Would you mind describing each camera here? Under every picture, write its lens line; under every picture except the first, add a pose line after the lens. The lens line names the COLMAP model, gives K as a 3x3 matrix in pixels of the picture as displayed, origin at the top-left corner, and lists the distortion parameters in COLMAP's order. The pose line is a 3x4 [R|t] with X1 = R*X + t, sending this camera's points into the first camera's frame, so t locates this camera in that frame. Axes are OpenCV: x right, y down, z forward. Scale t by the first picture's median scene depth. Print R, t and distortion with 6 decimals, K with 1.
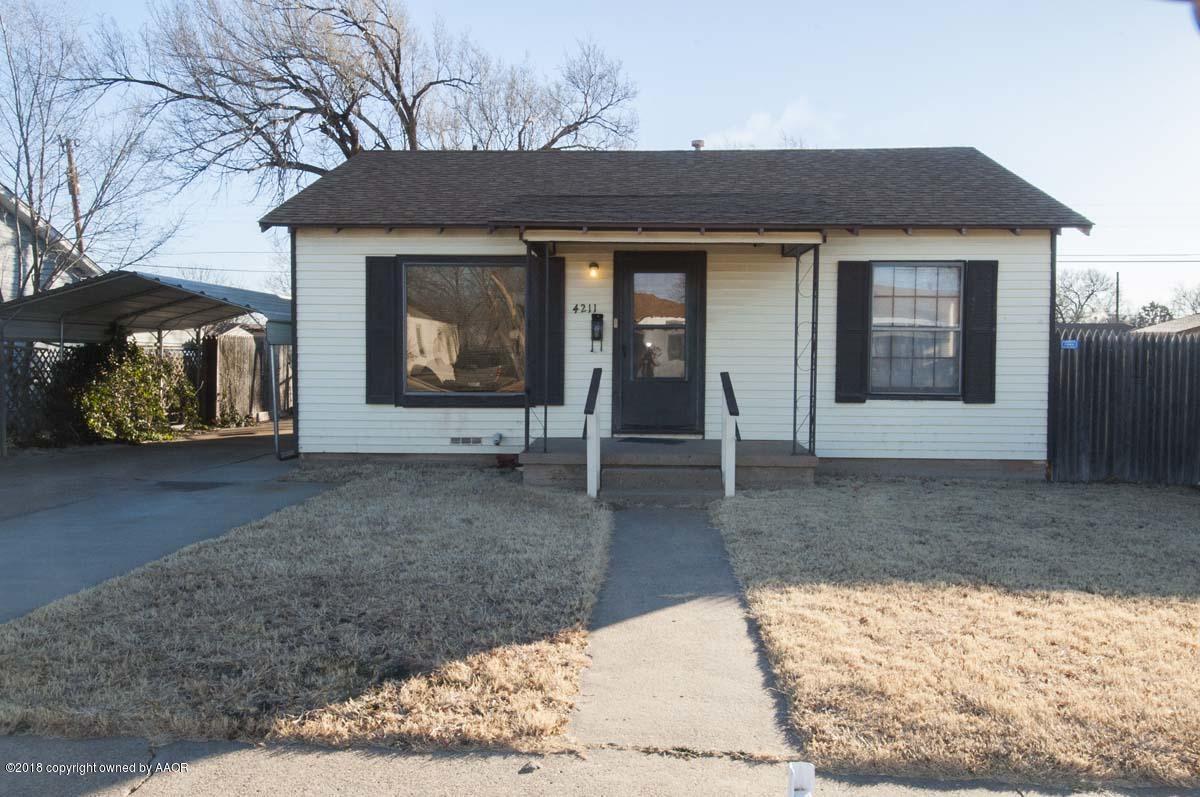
lens RADIAL K [[917.8, 0, 600.0], [0, 917.8, 398.5], [0, 0, 1]] dist [-0.001363, -0.003023]
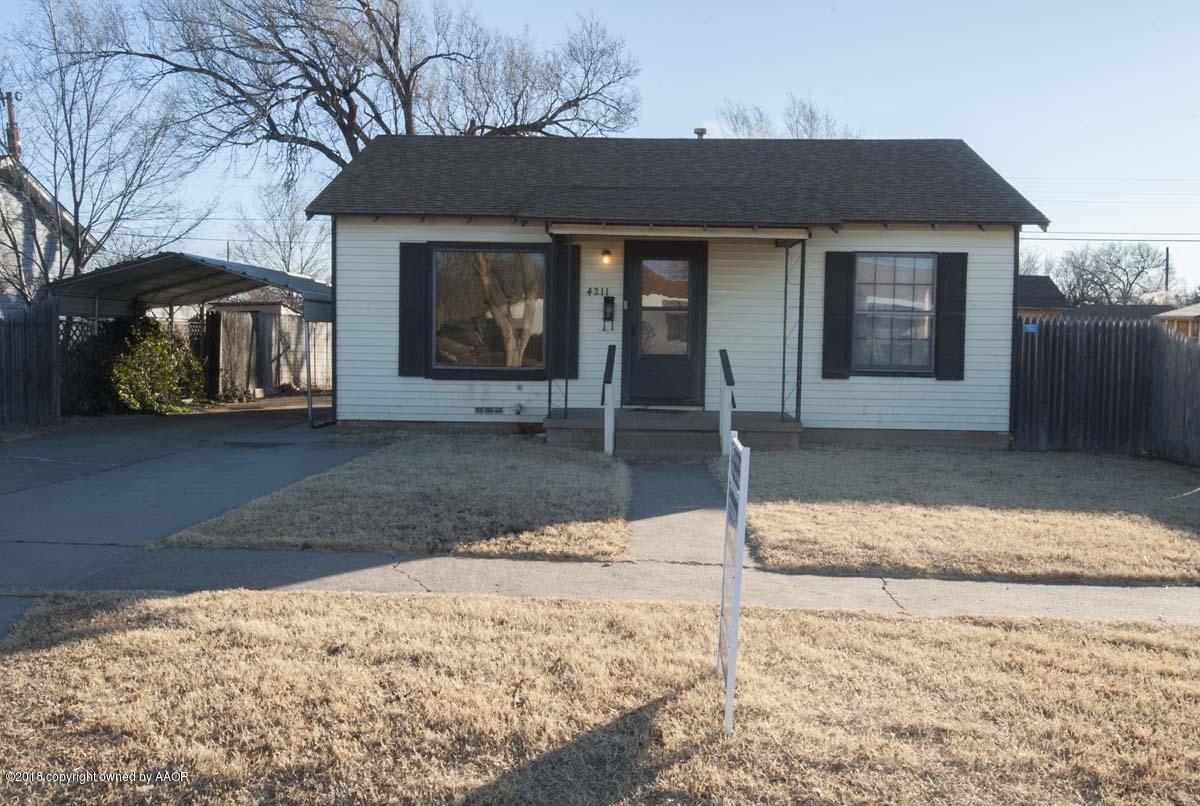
lens RADIAL K [[1086.2, 0, 595.1], [0, 1086.2, 385.6], [0, 0, 1]] dist [0.004410, 0.003243]
pose [[0.999853, 0.008791, 0.014706, -0.037888], [-0.008773, 0.999961, -0.001273, 0.016994], [-0.014716, 0.001144, 0.999891, -0.309113]]
